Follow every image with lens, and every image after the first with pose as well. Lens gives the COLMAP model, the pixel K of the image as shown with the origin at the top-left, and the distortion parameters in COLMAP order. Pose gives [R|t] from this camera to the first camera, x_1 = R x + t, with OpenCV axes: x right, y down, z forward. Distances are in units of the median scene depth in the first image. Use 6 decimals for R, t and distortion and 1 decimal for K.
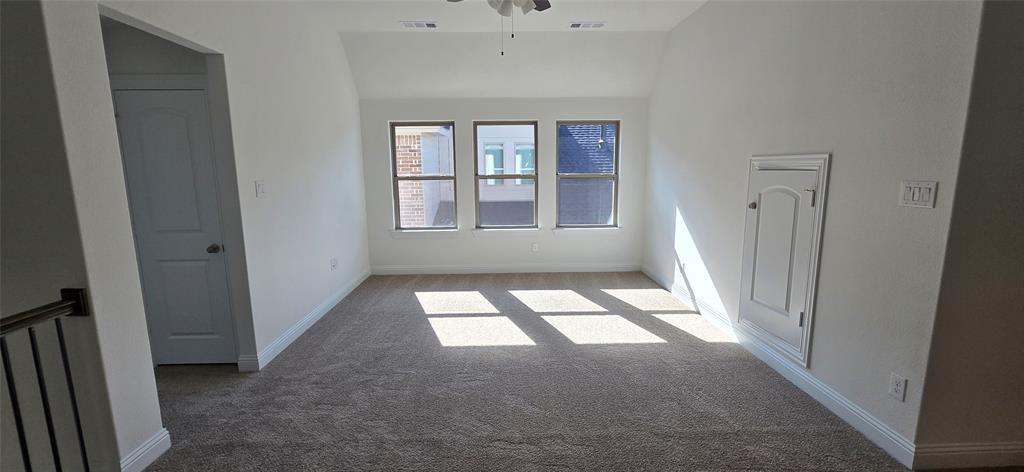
lens RADIAL K [[418.8, 0, 510.1], [0, 418.8, 233.1], [0, 0, 1]] dist [0.013561, 0.000303]
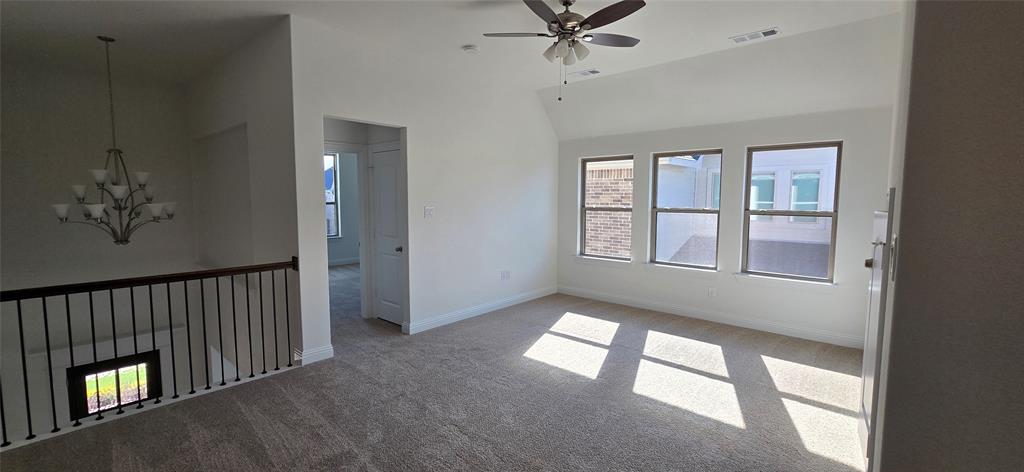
lens RADIAL K [[418.8, 0, 510.4], [0, 418.8, 235.0], [0, 0, 1]] dist [0.013561, 0.000303]
pose [[0.735737, 0.072797, -0.673344, 0.455126], [-0.118145, 0.992758, -0.021763, -0.020720], [0.666883, 0.095564, 0.739009, 0.087693]]
